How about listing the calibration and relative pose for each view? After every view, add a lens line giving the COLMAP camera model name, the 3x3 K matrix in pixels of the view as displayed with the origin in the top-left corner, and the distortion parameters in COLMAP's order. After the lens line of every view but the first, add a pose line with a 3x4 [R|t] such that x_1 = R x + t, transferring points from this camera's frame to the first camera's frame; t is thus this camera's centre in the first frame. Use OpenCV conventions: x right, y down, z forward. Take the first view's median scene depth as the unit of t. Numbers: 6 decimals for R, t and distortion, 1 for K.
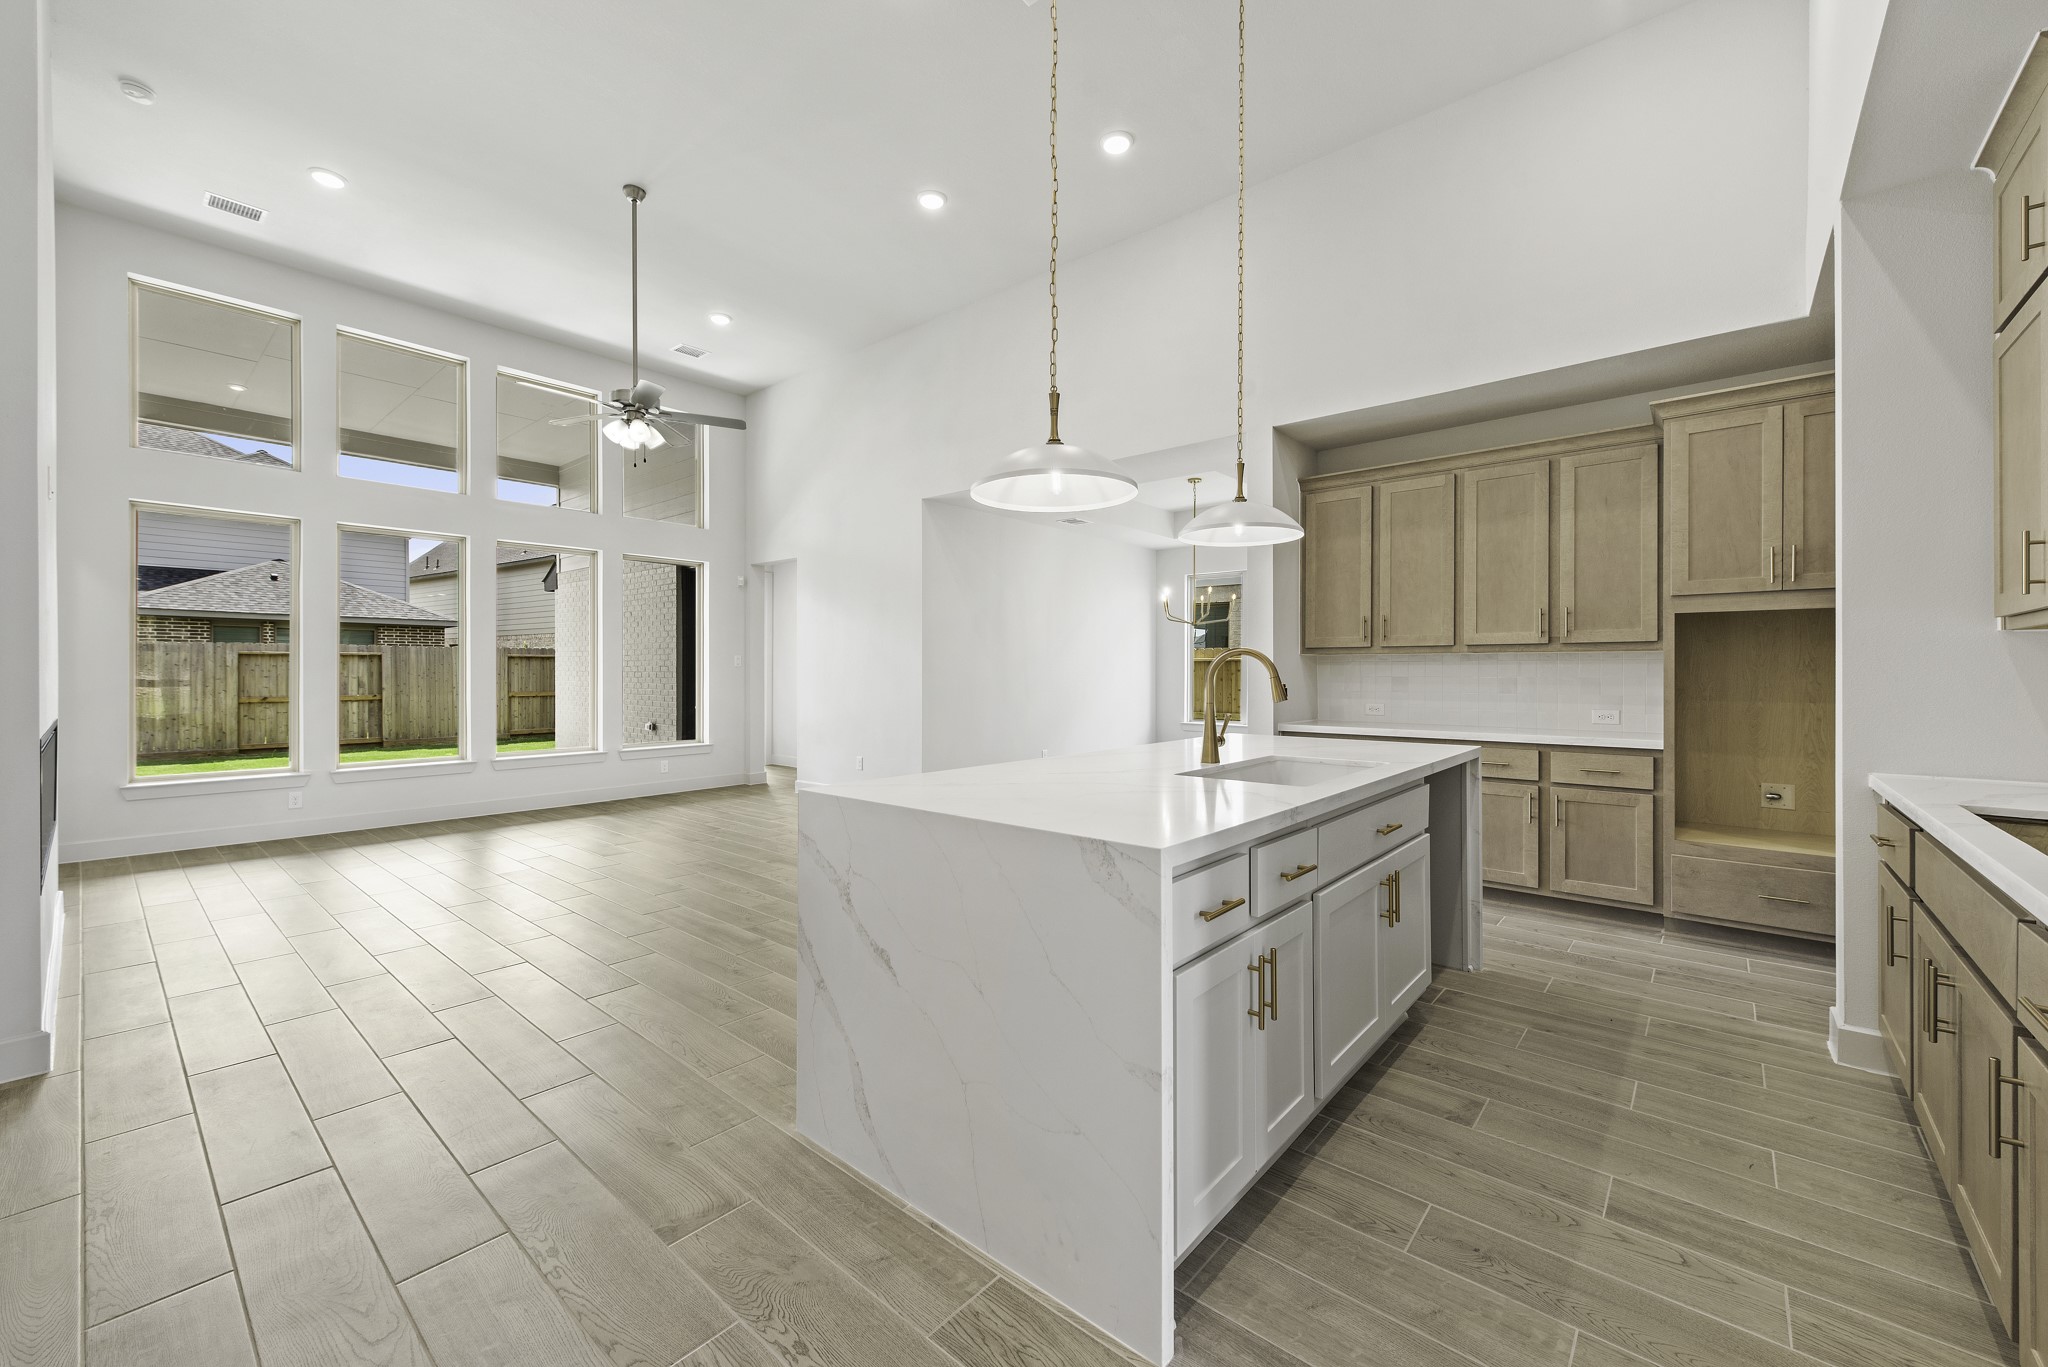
lens RADIAL K [[806.0, 0, 1022.3], [0, 806.0, 674.2], [0, 0, 1]] dist [0.014440, -0.004294]
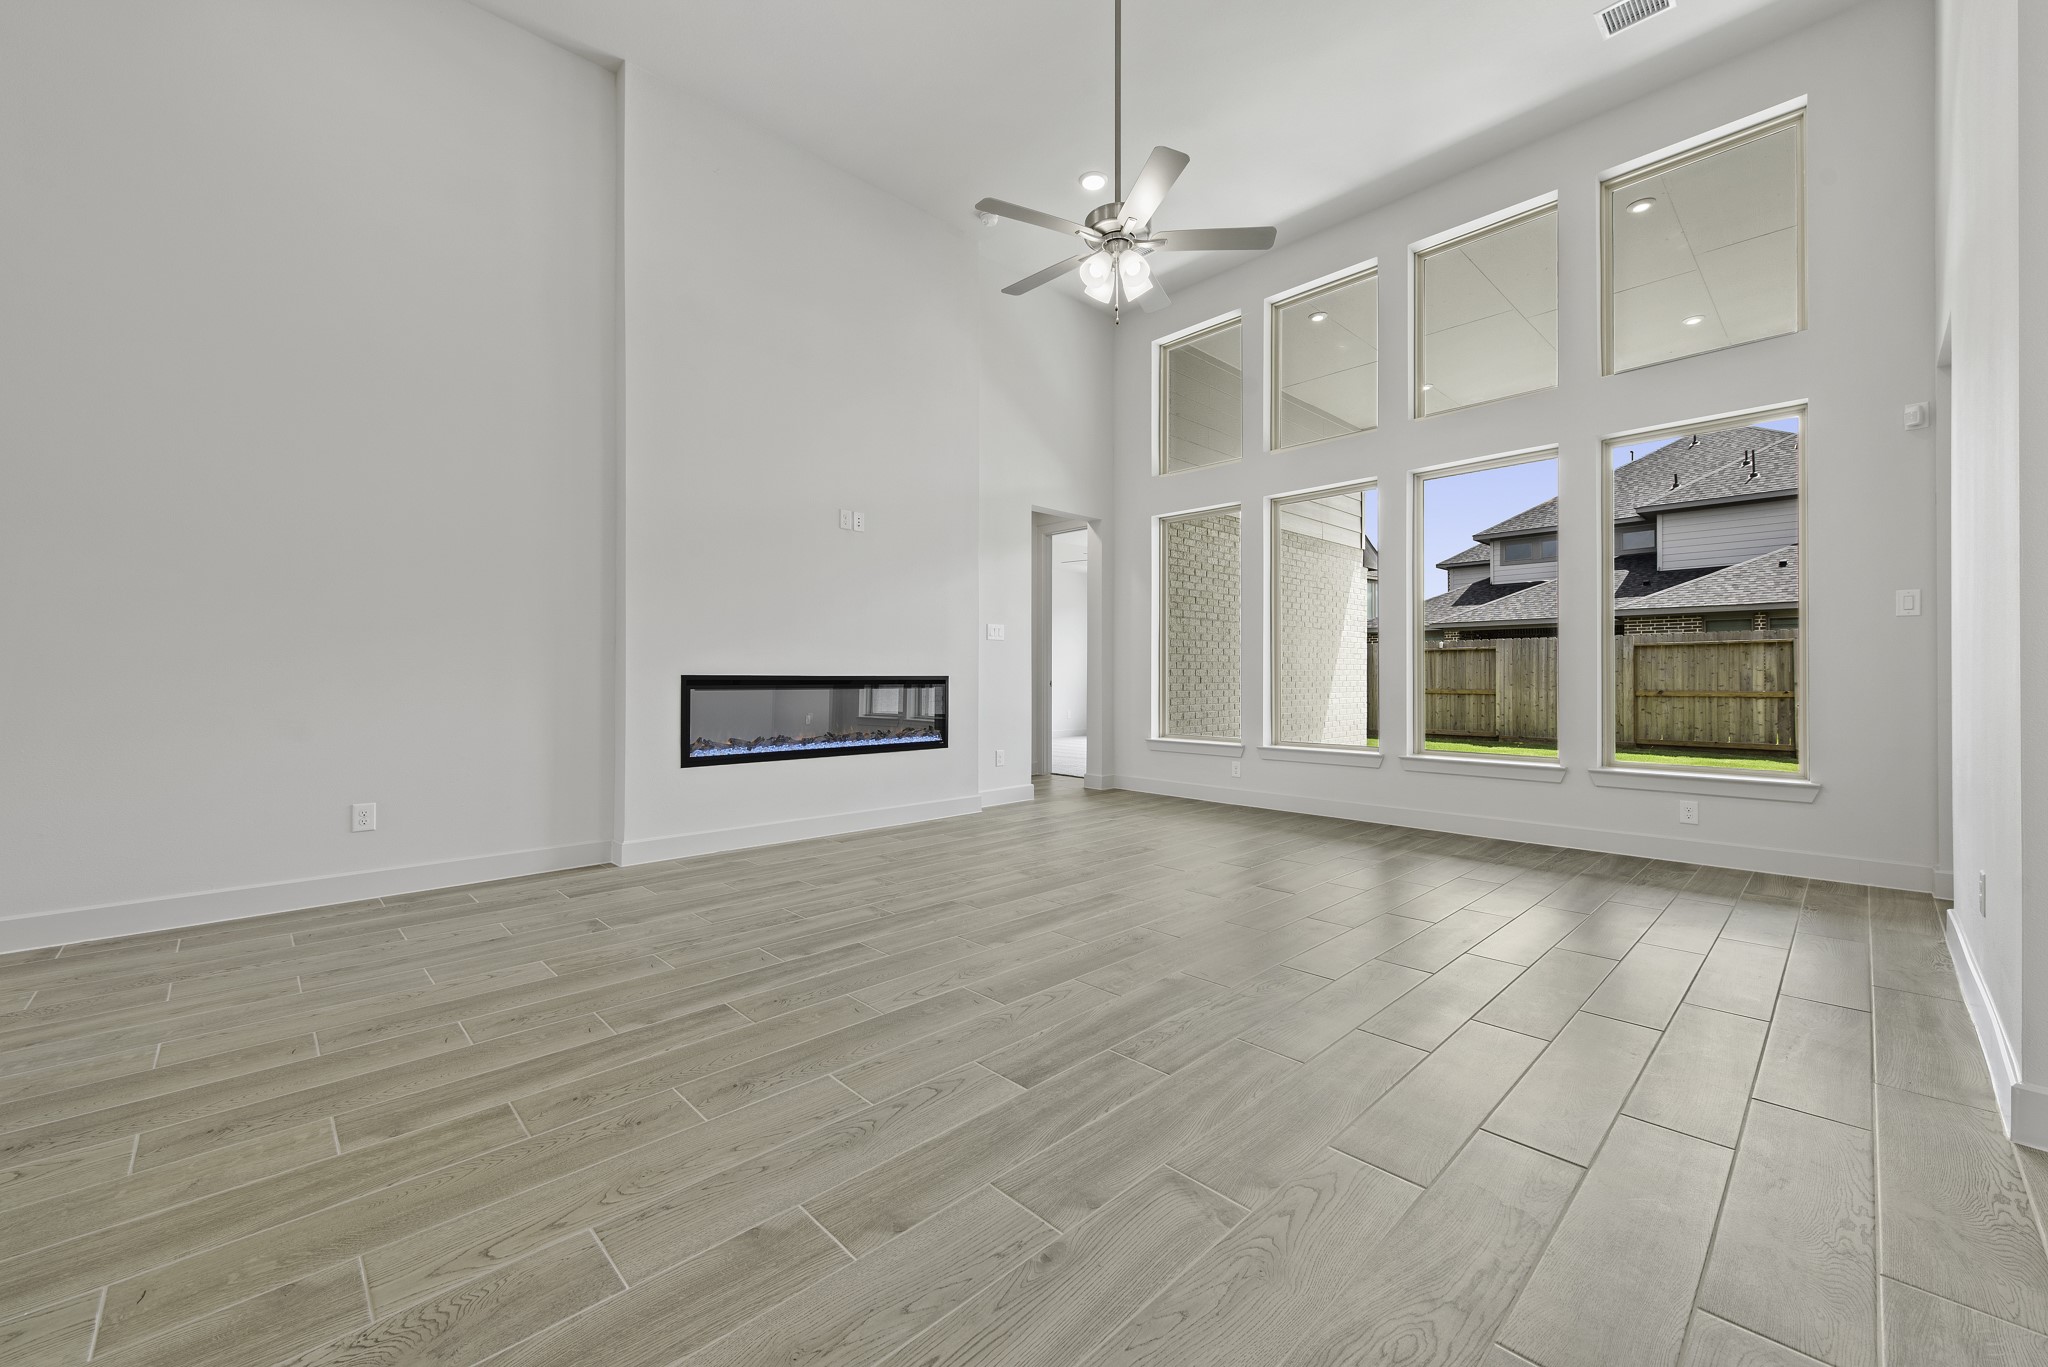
lens RADIAL K [[806.0, 0, 1022.3], [0, 806.0, 674.2], [0, 0, 1]] dist [0.014440, -0.004294]
pose [[-0.083733, -0.003438, -0.996482, 0.097270], [-0.003618, 0.999989, -0.003146, 0.019929], [0.996482, 0.003342, -0.083745, 0.455044]]
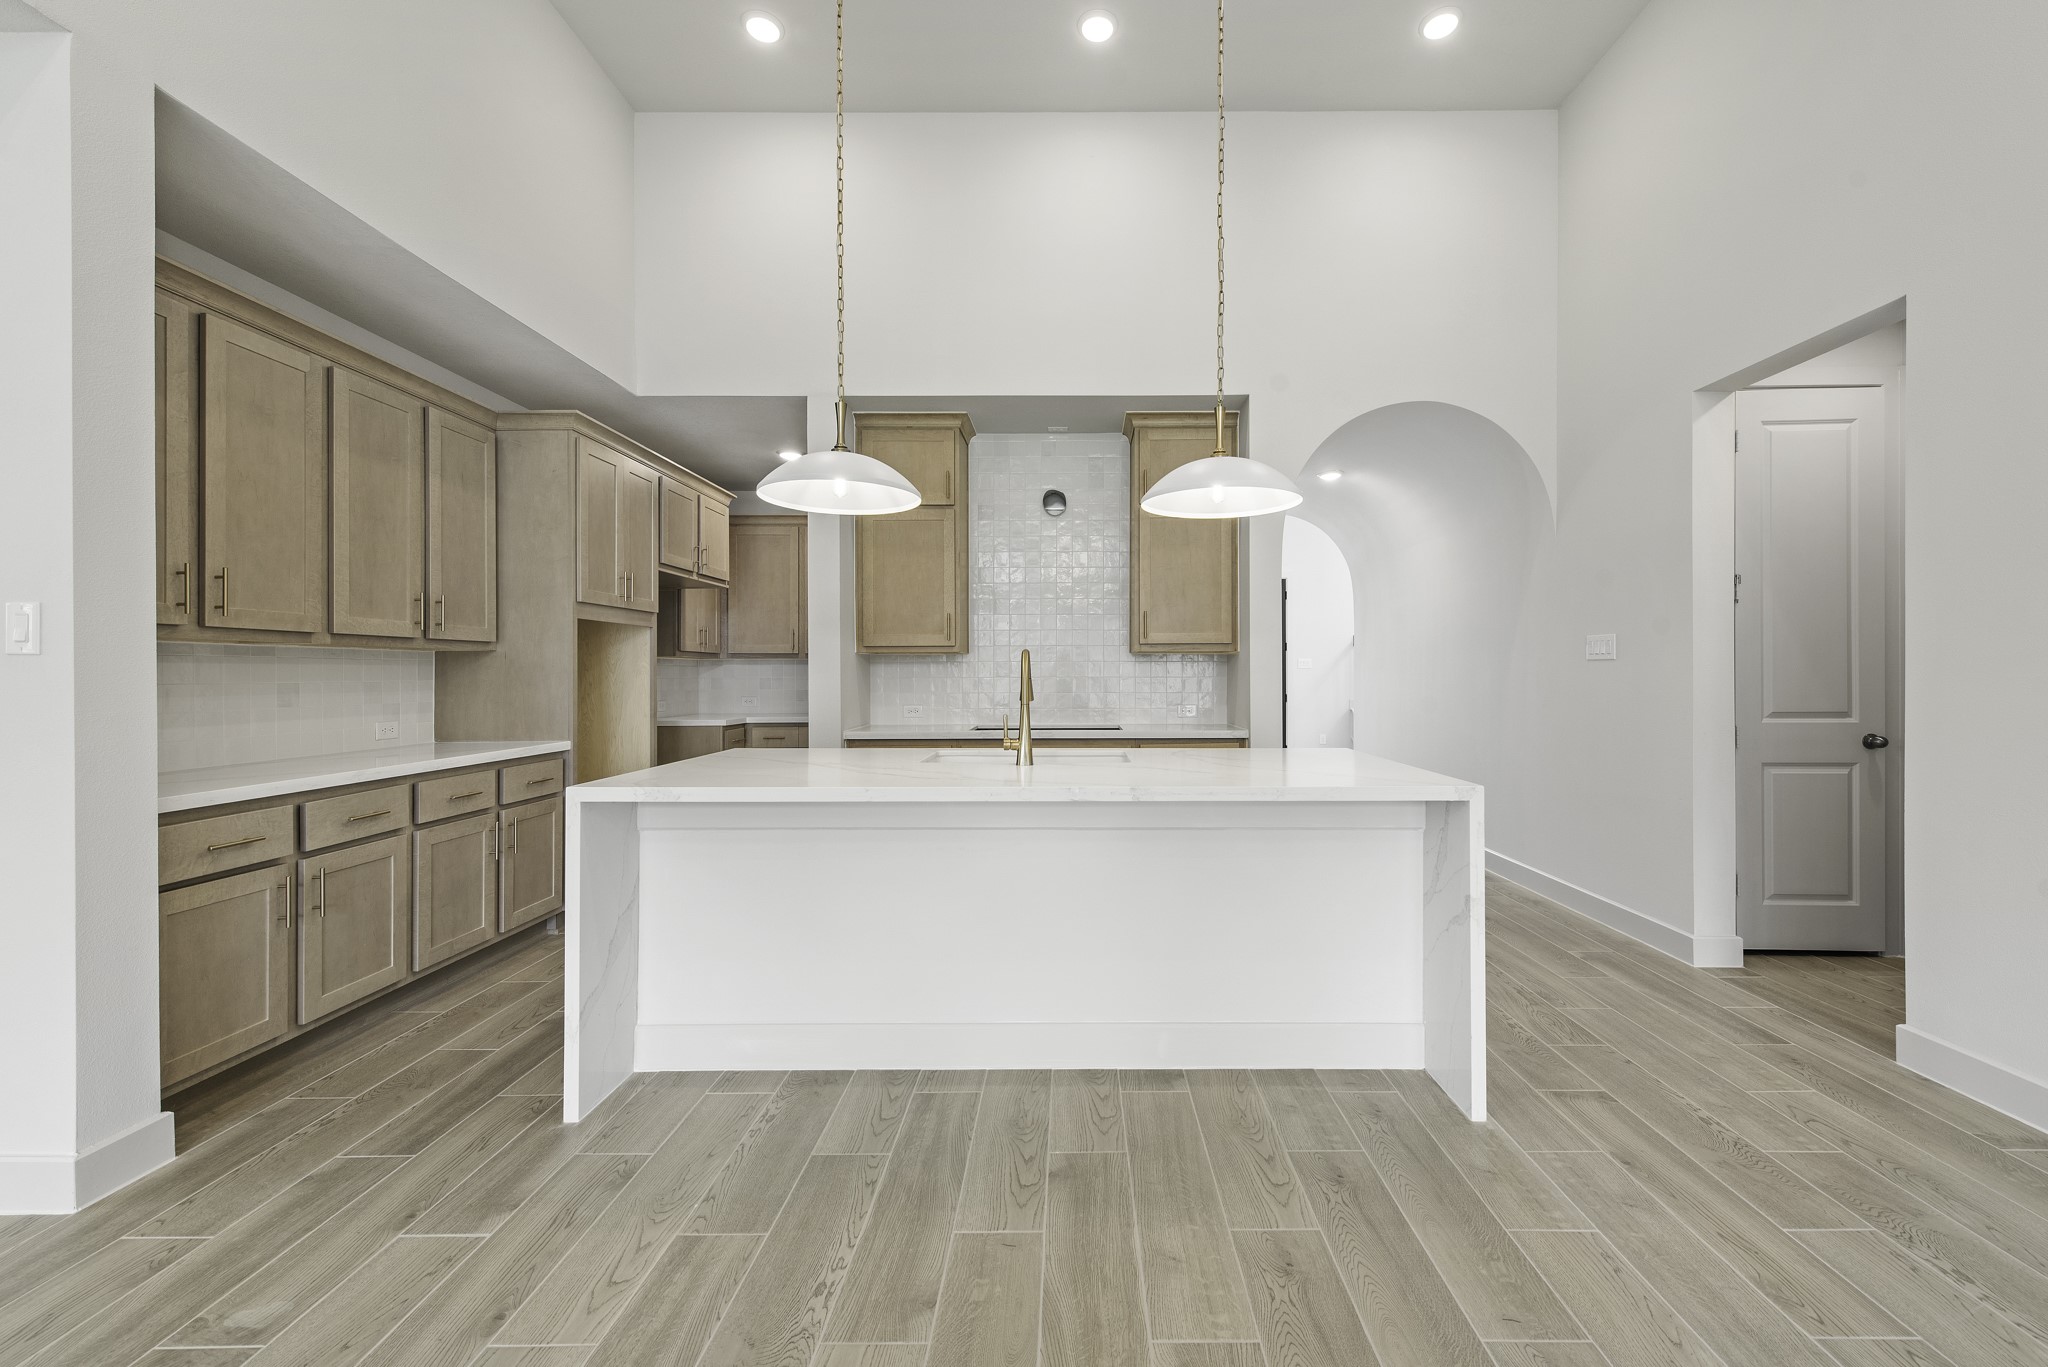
lens RADIAL K [[826.5, 0, 1073.8], [0, 826.5, 673.9], [0, 0, 1]] dist [0.002622, 0.000552]
pose [[-0.658283, 0.002405, 0.752766, -0.143667], [0.004576, 0.999989, 0.000807, -0.000440], [-0.752756, 0.003976, -0.658287, 0.412752]]
